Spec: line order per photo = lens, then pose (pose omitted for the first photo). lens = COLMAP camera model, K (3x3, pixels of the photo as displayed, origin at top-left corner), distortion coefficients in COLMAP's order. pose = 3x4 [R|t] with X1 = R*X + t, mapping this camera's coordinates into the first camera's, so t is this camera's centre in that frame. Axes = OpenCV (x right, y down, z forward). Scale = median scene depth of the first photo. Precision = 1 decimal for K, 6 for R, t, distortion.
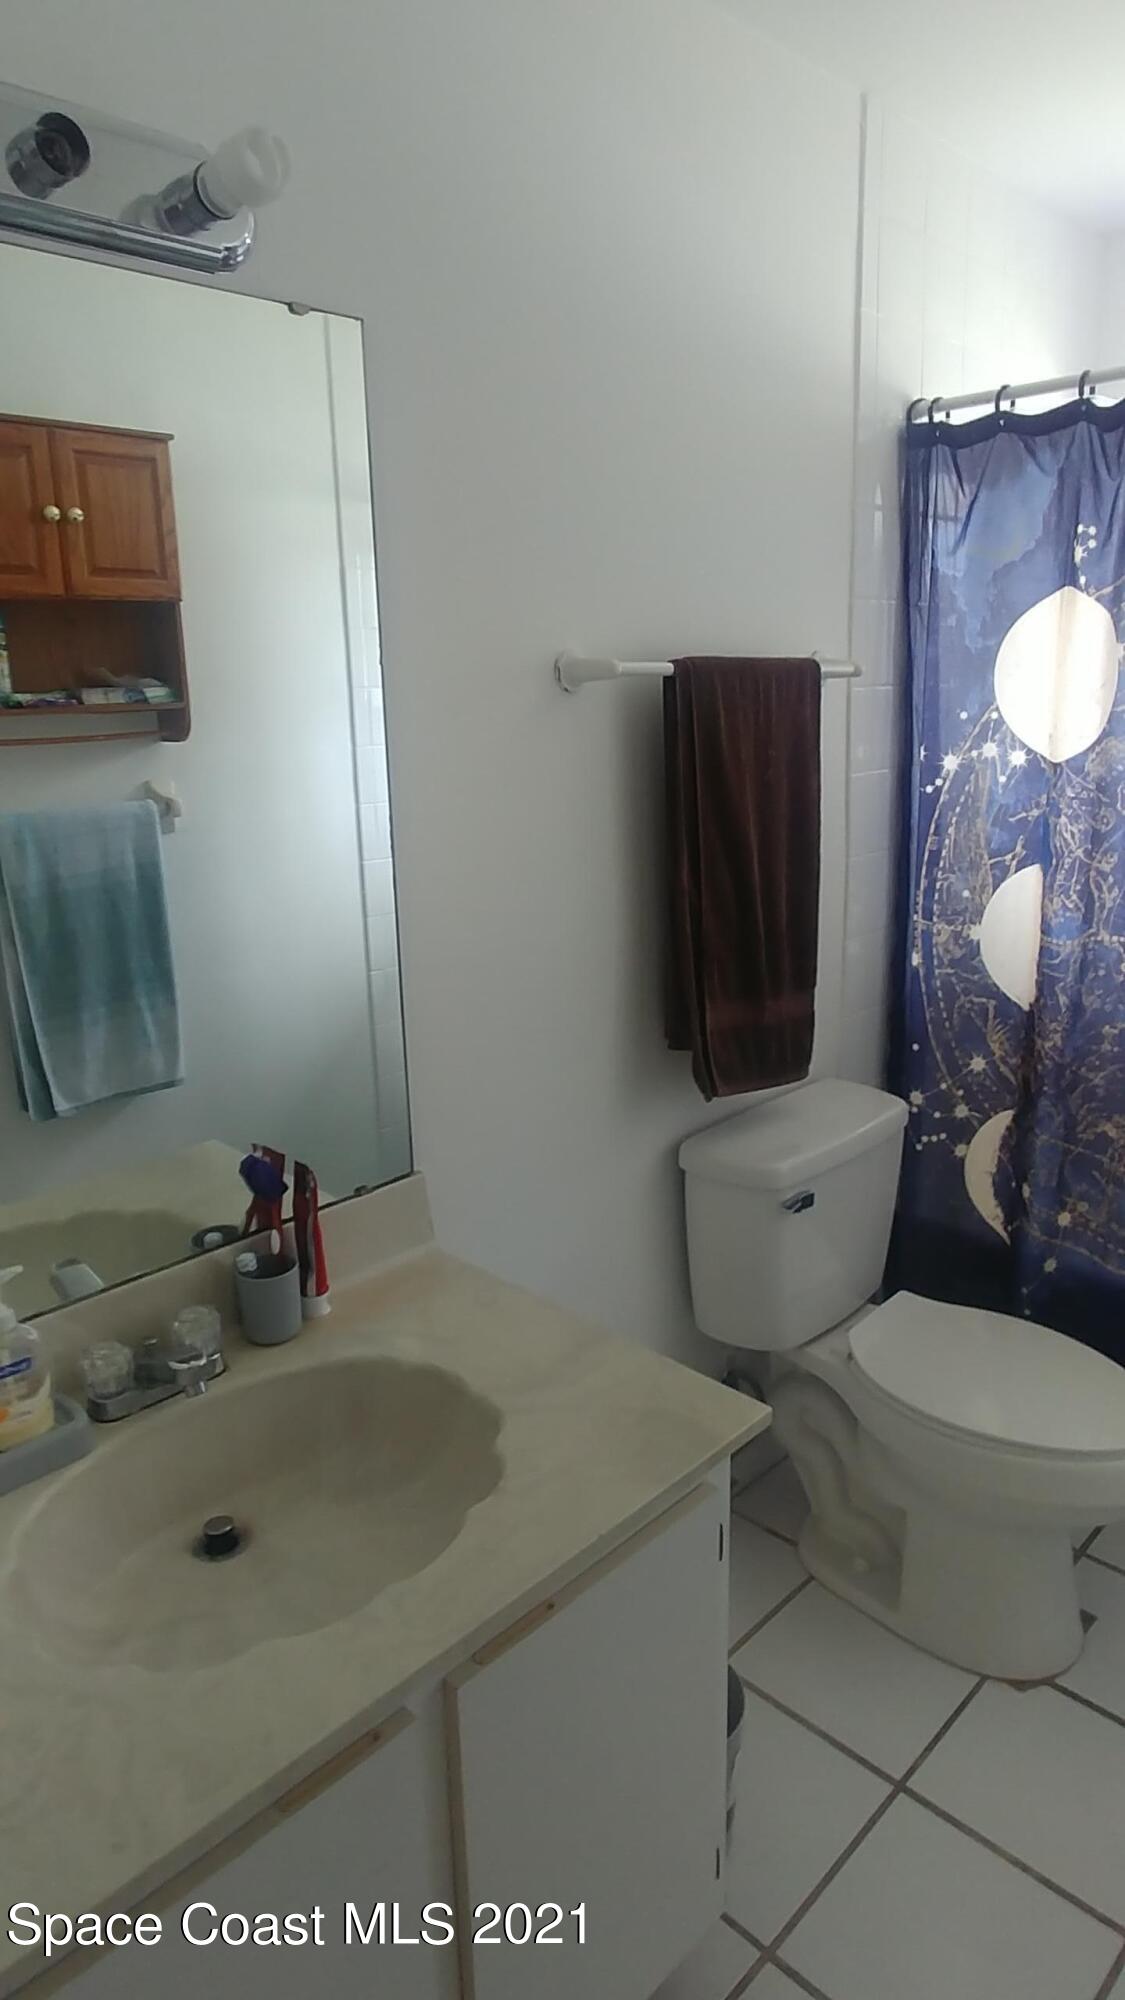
lens RADIAL K [[1195.0, 0, 563.1], [0, 1195.0, 963.6], [0, 0, 1]] dist [-0.061235, 0.058394]
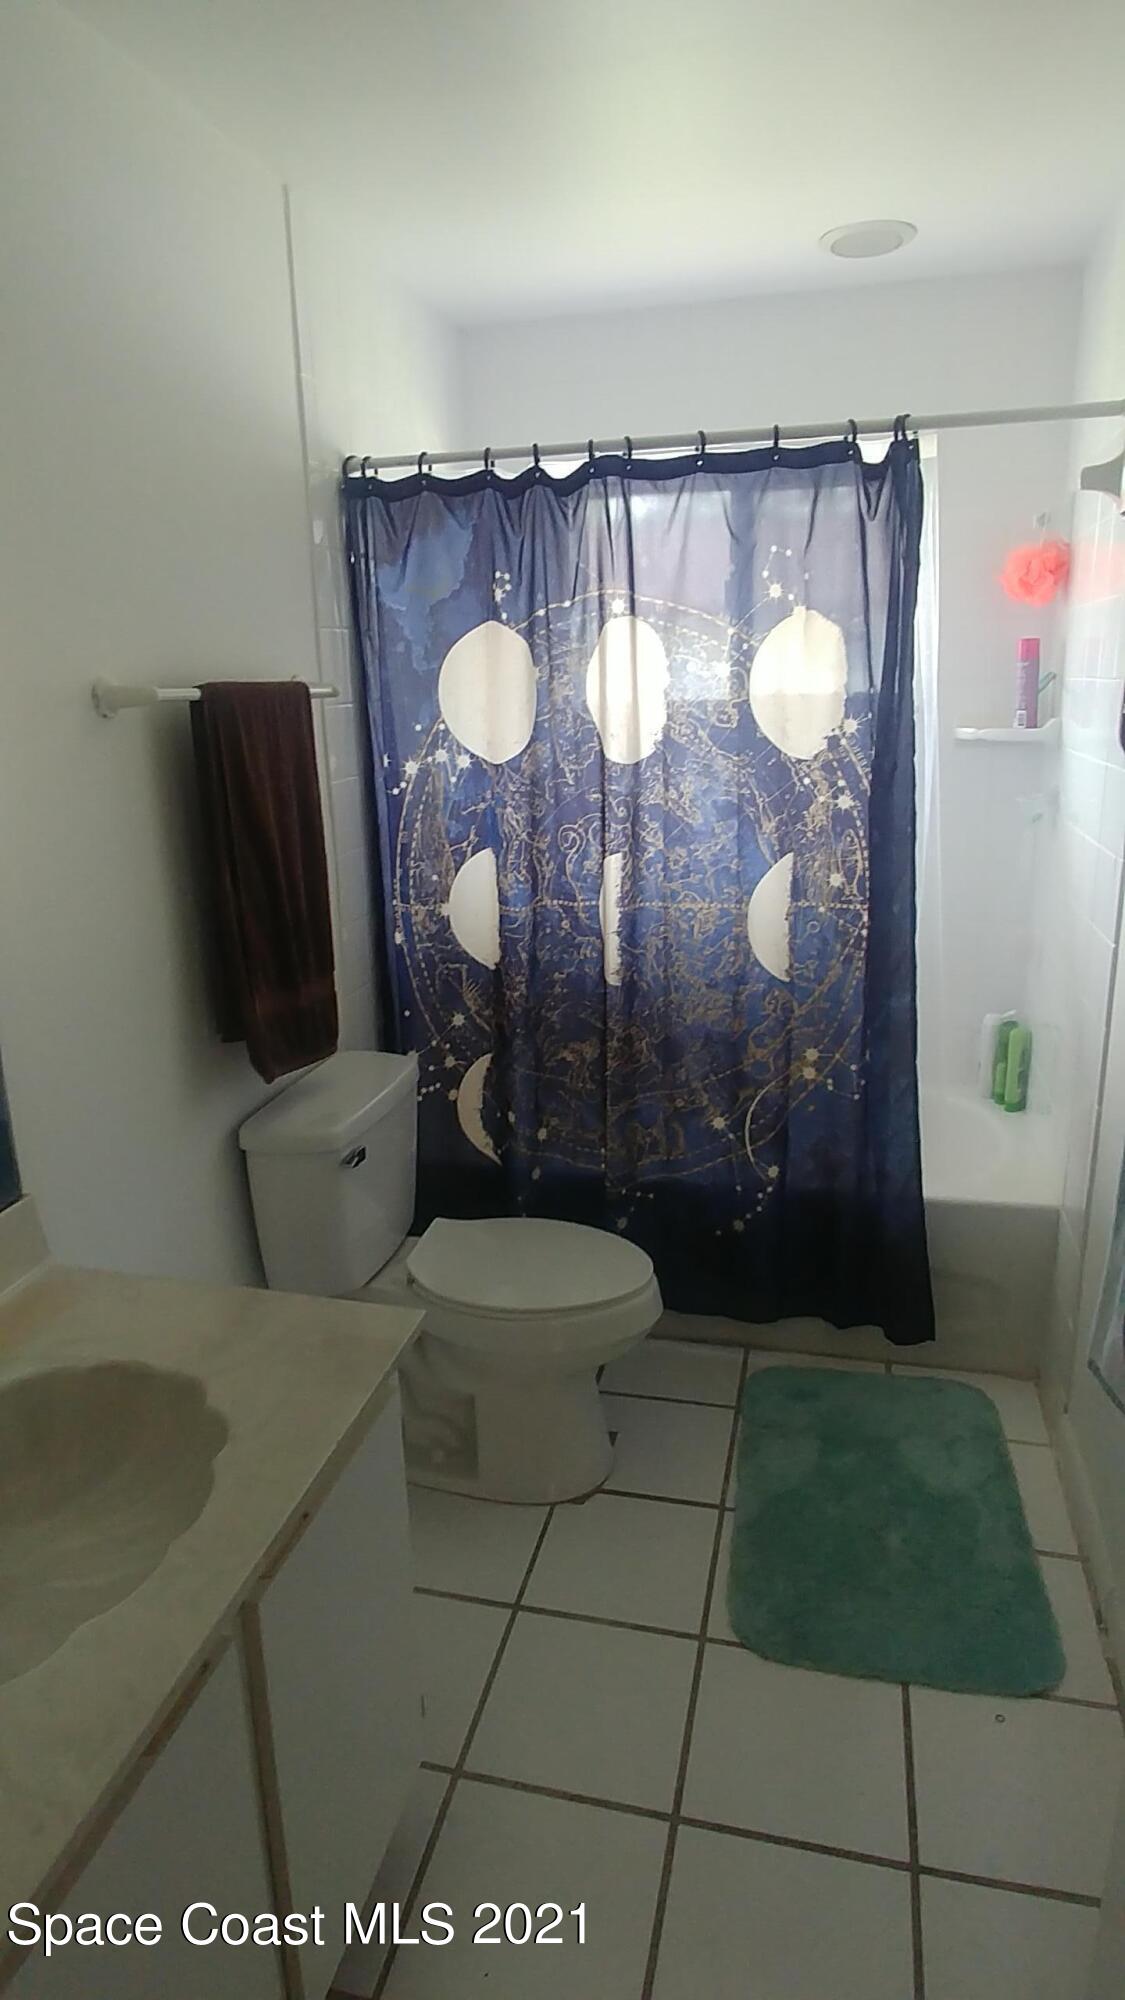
lens RADIAL K [[1139.4, 0, 557.9], [0, 1139.4, 955.8], [0, 0, 1]] dist [-0.045912, 0.000272]
pose [[0.861342, -0.120189, 0.493603, -0.127849], [0.122745, 0.992061, 0.027368, 0.002225], [-0.492973, 0.037014, 0.869257, -0.043864]]
